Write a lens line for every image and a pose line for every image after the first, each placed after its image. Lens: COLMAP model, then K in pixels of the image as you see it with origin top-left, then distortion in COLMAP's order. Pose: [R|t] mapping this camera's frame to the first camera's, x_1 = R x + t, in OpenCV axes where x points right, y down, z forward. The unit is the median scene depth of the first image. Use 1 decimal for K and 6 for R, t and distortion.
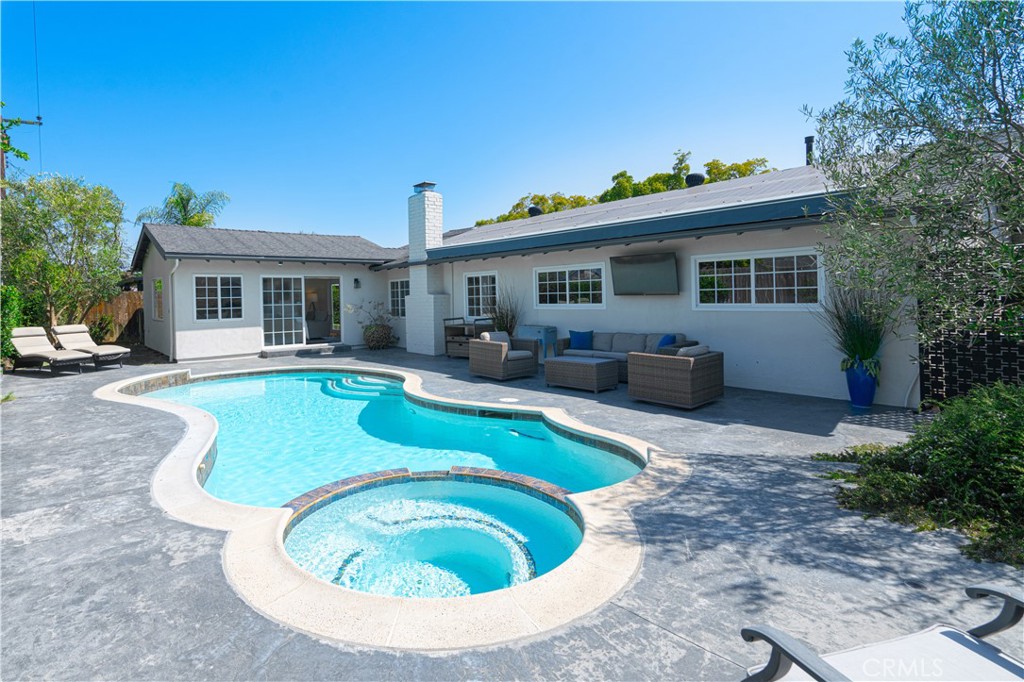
lens RADIAL K [[516.3, 0, 443.4], [0, 516.3, 297.5], [0, 0, 1]] dist [-0.003106, -0.000211]
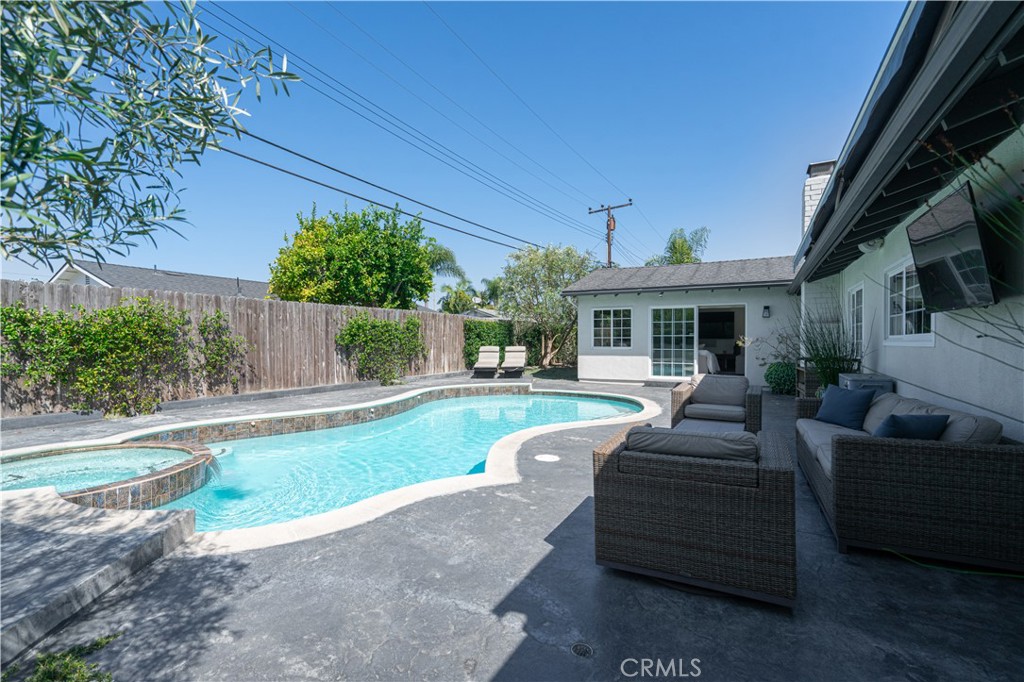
lens RADIAL K [[461.1, 0, 509.5], [0, 461.1, 344.3], [0, 0, 1]] dist [-0.002050, -0.000228]
pose [[0.413245, 0.029865, -0.910130, 0.459817], [-0.010220, 0.999551, 0.028159, 0.011231], [0.910562, -0.002335, 0.413365, 0.446048]]
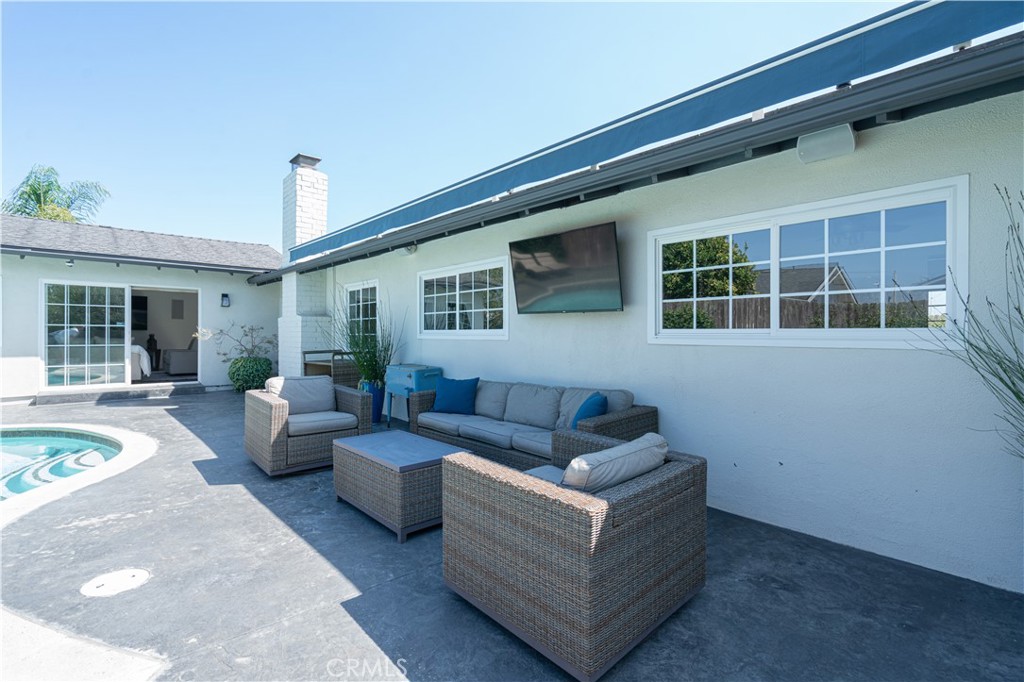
lens RADIAL K [[462.6, 0, 511.1], [0, 462.6, 333.0], [0, 0, 1]] dist [-0.003379, -0.000559]
pose [[0.995141, 0.027104, 0.094658, 0.236590], [-0.026655, 0.999627, -0.006000, 0.016139], [-0.094786, 0.003448, 0.995492, 0.436770]]
